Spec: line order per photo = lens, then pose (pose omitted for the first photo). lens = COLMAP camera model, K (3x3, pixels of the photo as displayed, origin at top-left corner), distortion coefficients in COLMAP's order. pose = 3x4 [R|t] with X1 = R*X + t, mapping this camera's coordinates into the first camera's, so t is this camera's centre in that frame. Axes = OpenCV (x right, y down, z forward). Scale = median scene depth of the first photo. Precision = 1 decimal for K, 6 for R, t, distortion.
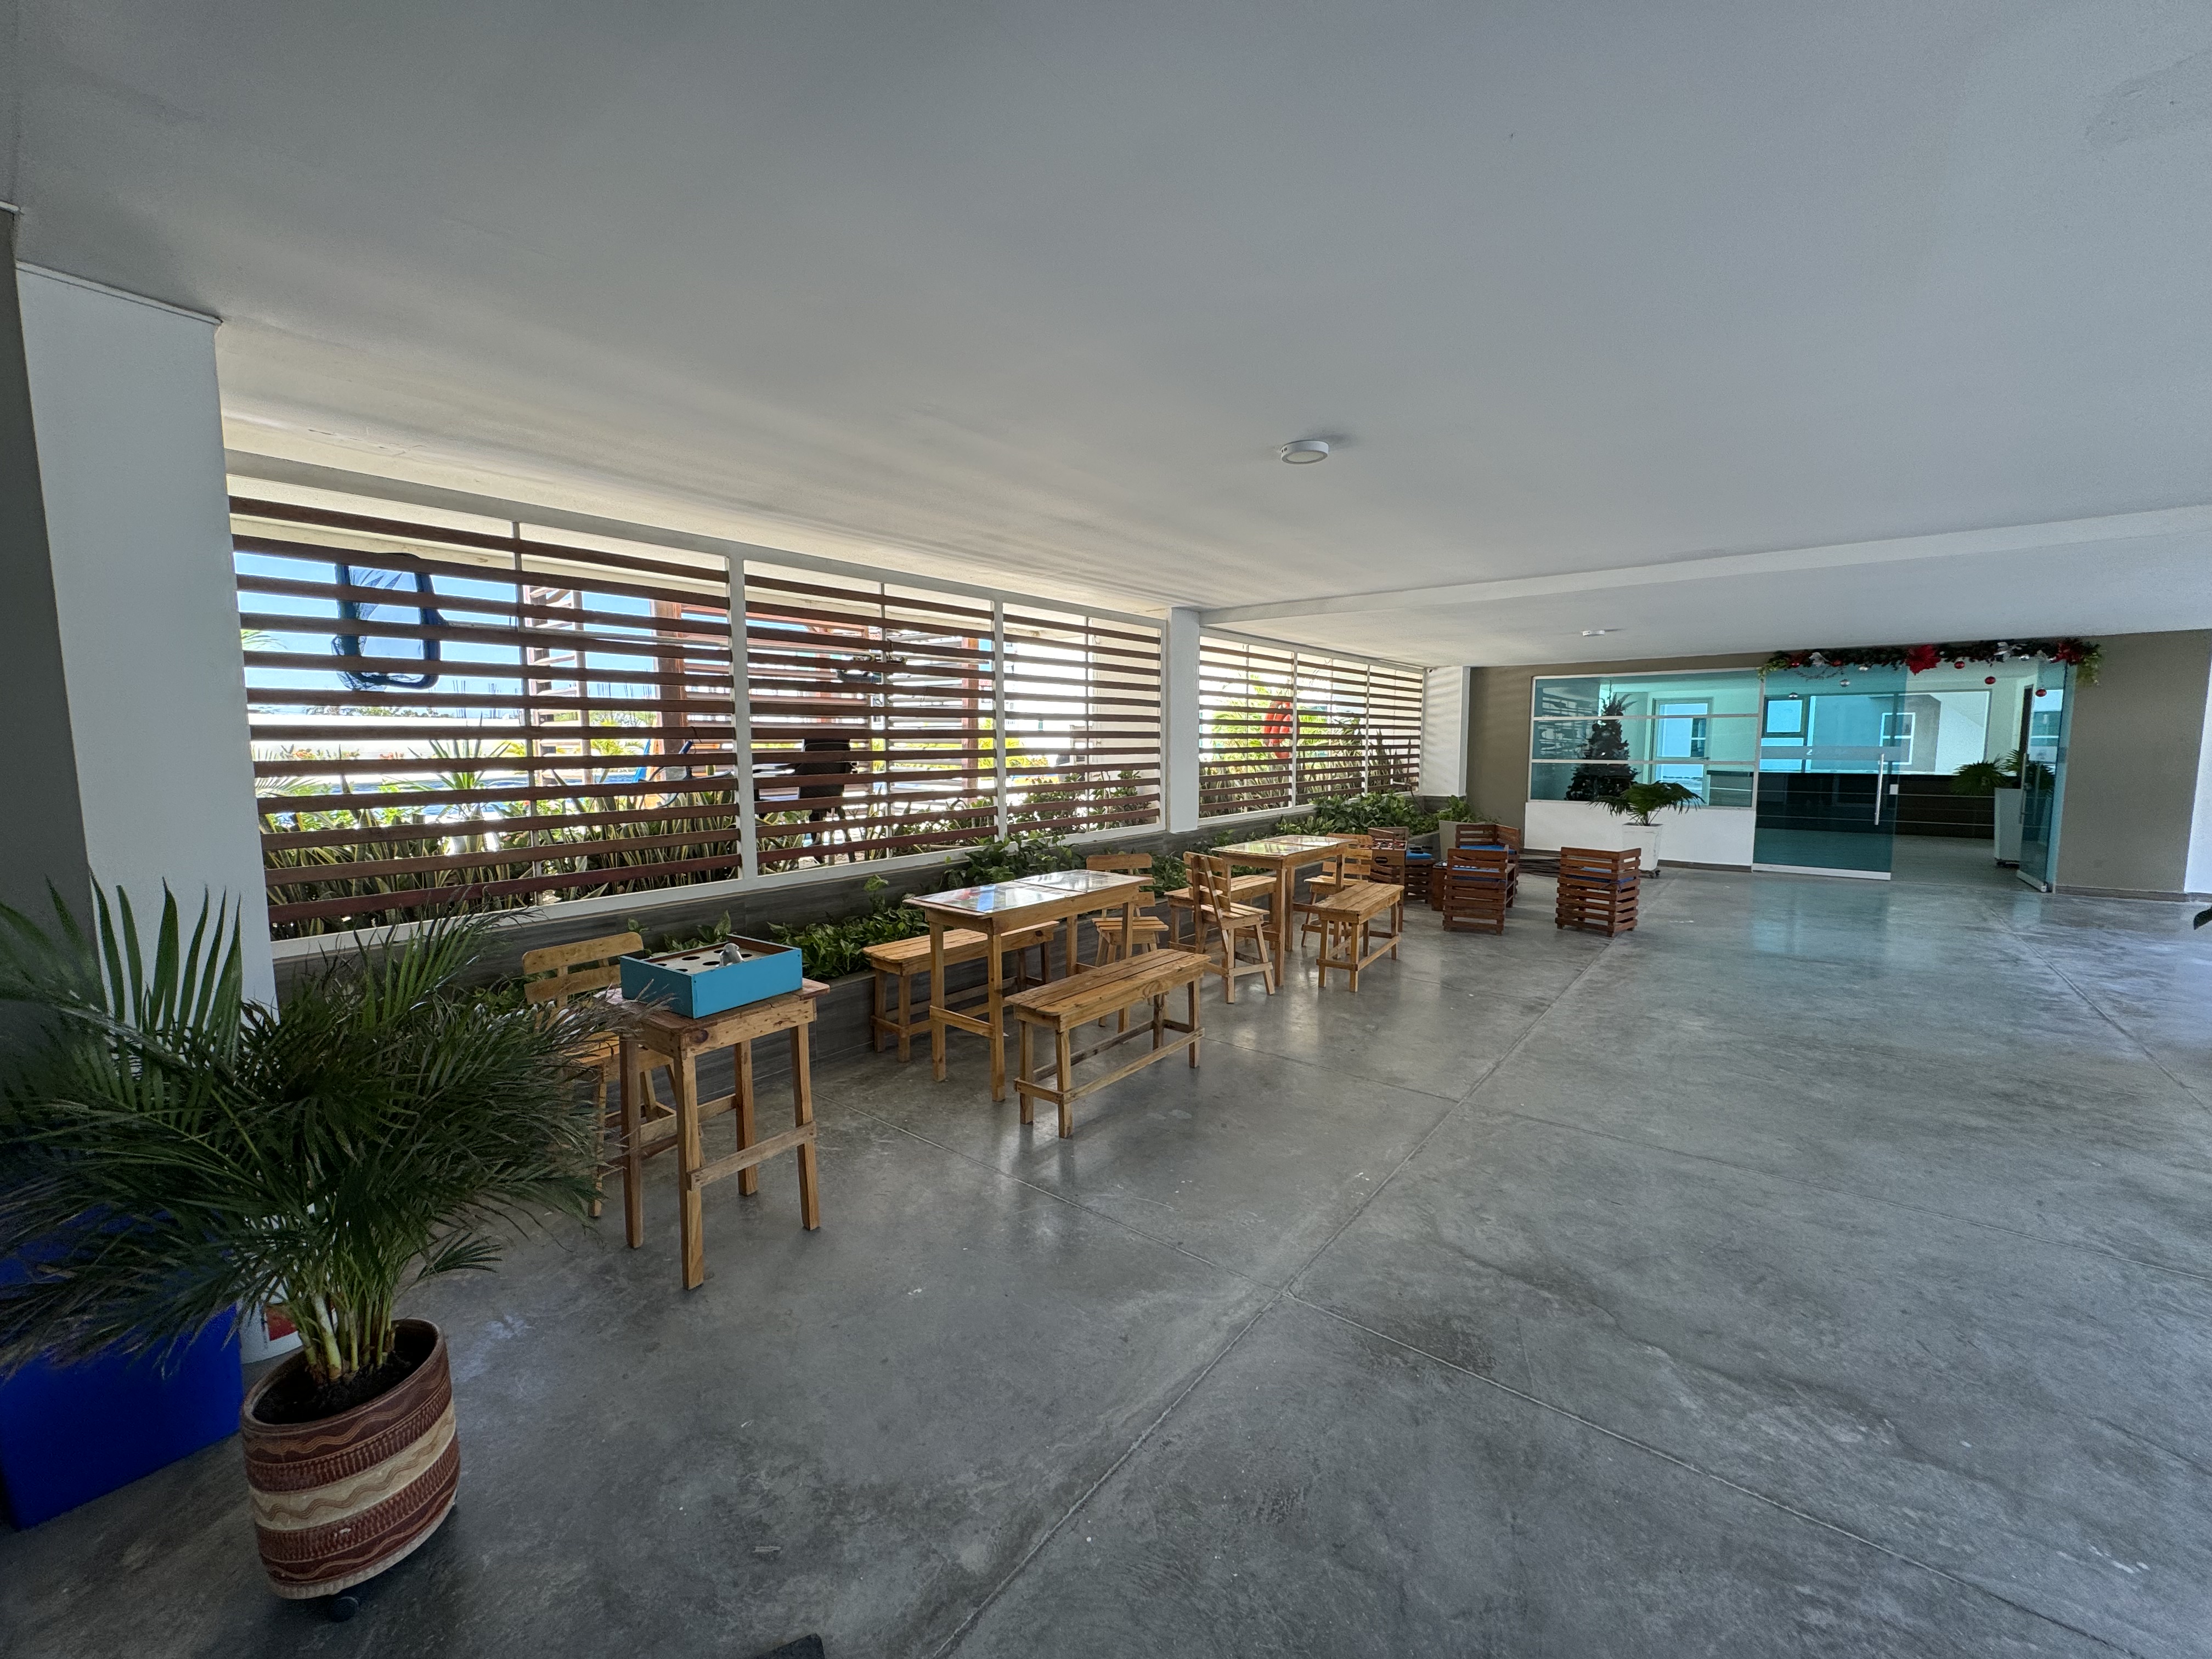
lens RADIAL K [[879.3, 0, 1104.4], [0, 879.3, 829.4], [0, 0, 1]] dist [-0.000036, -0.000071]
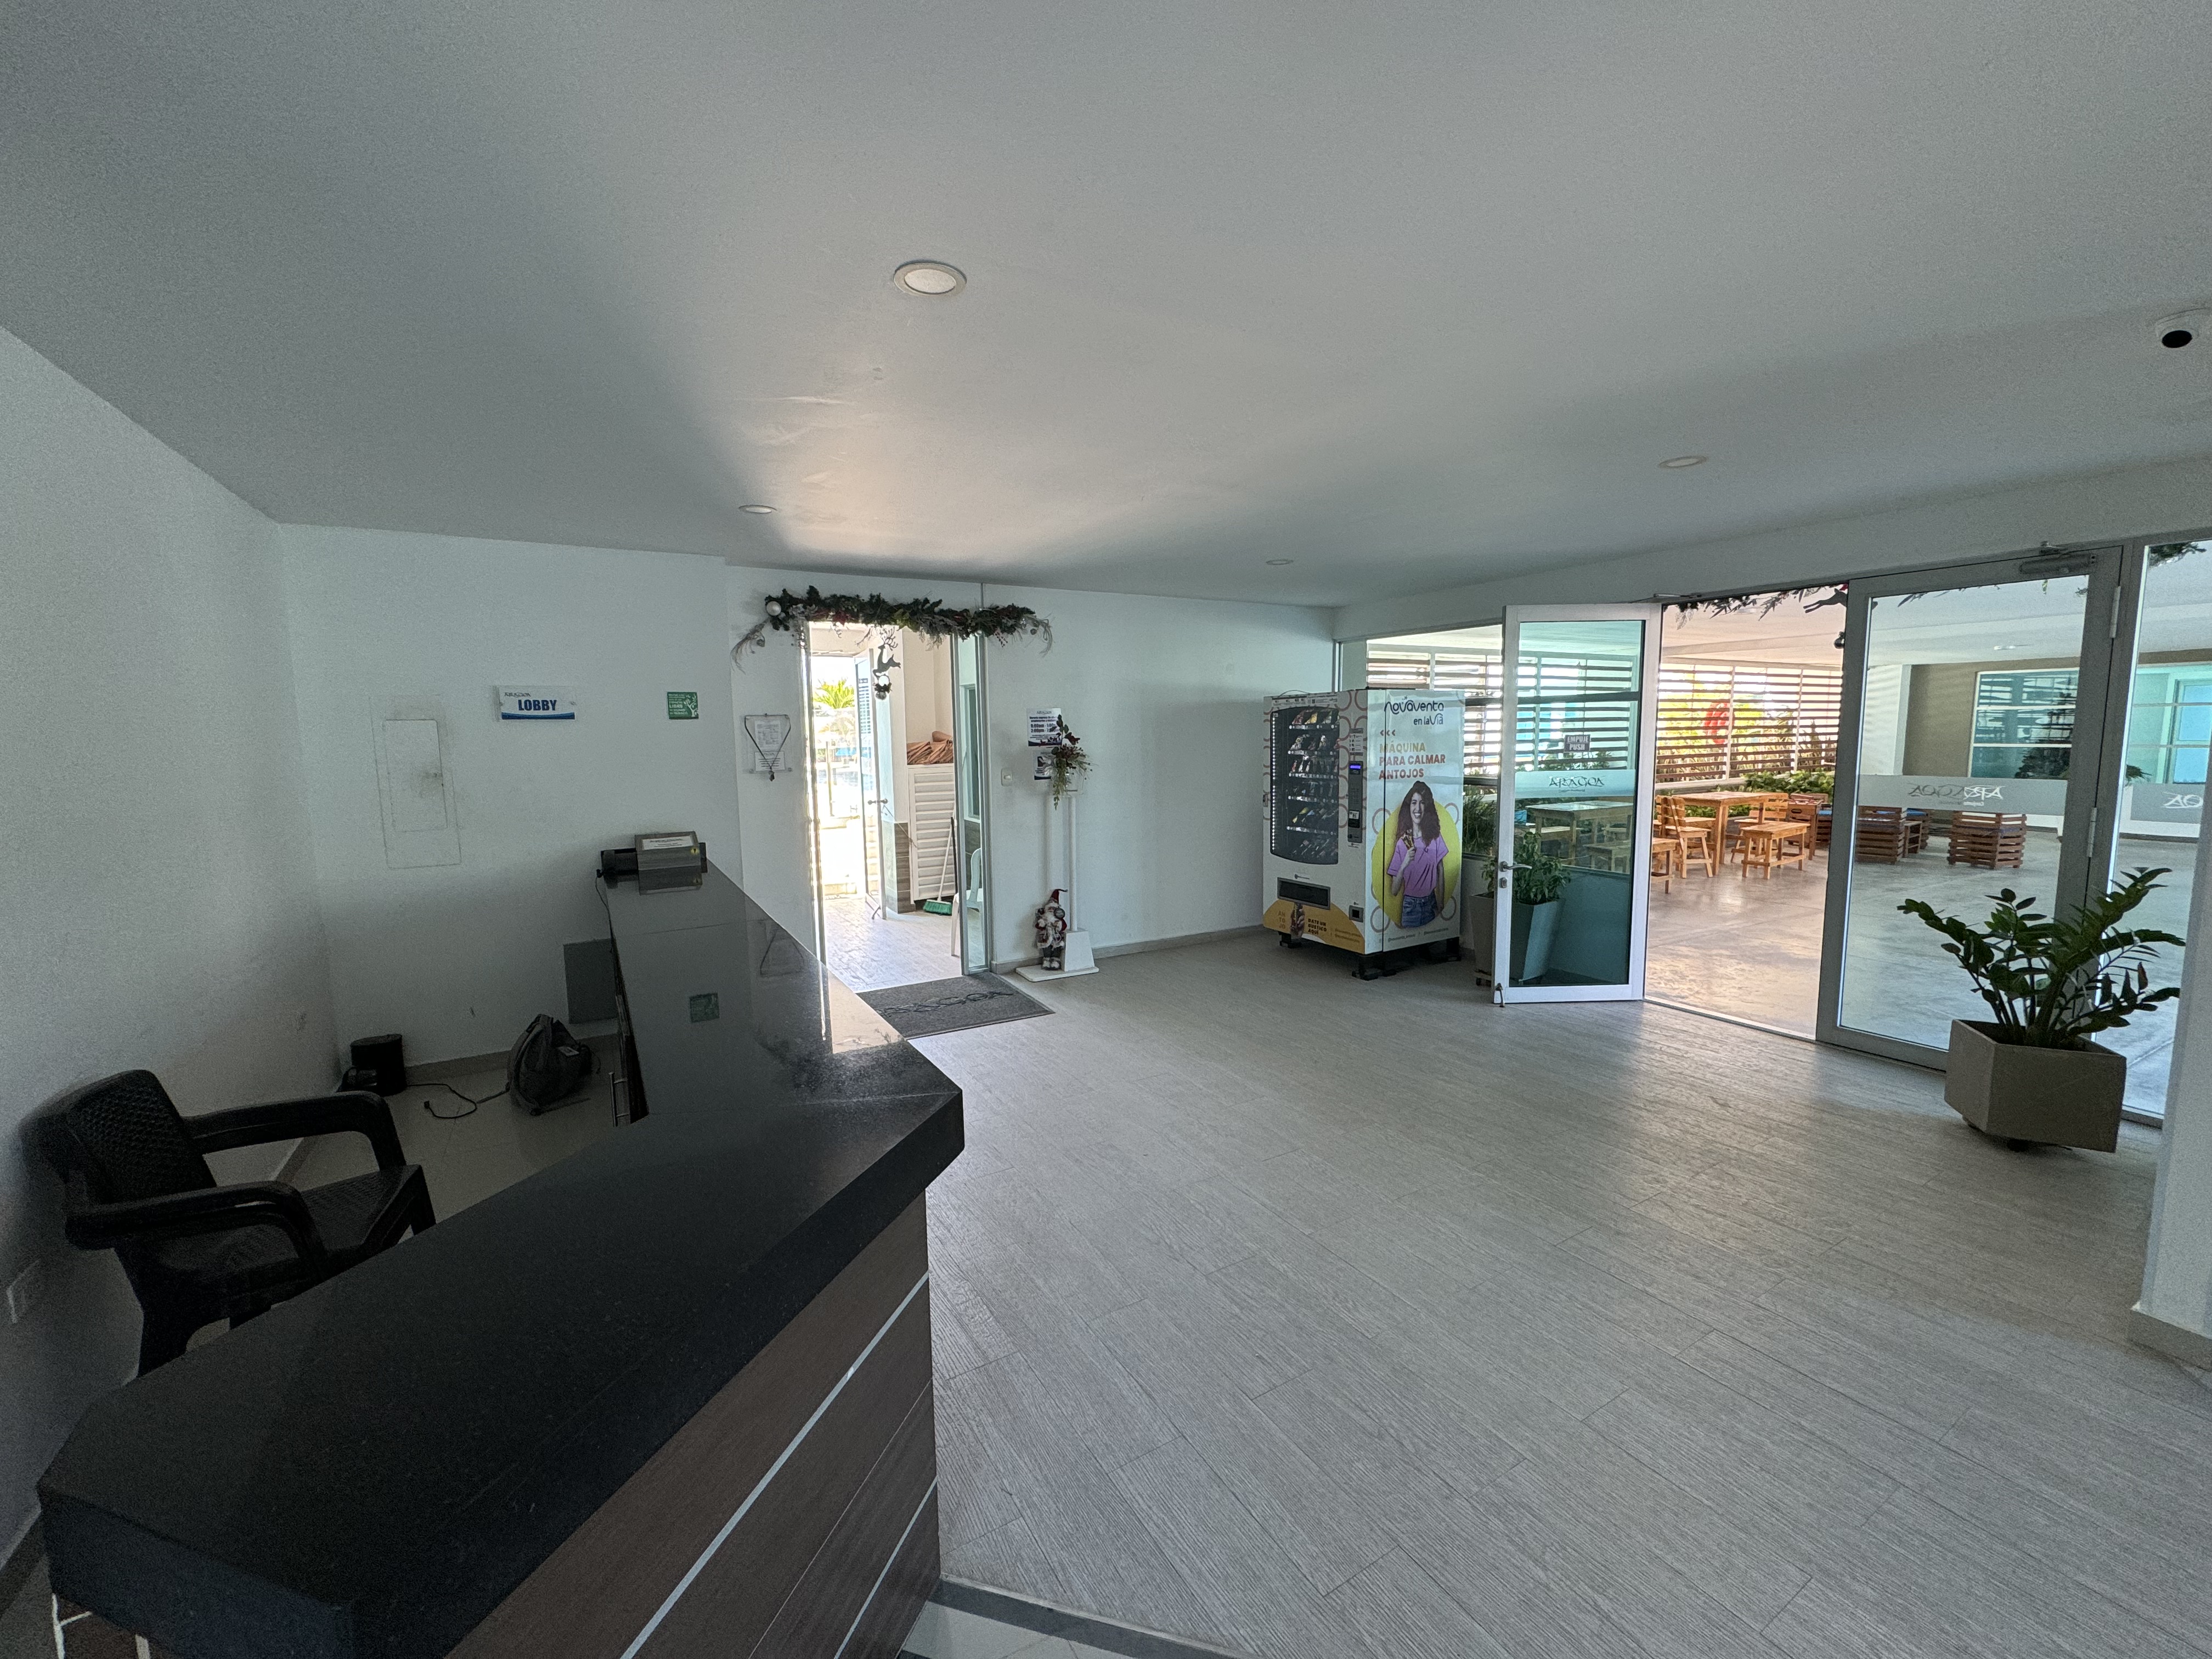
lens RADIAL K [[879.3, 0, 1106.5], [0, 879.3, 825.9], [0, 0, 1]] dist [-0.000036, -0.000071]
pose [[0.921414, 0.034491, -0.387048, -0.141109], [-0.029662, 0.999390, 0.018444, 0.050097], [0.387448, -0.005514, 0.921875, -0.630390]]
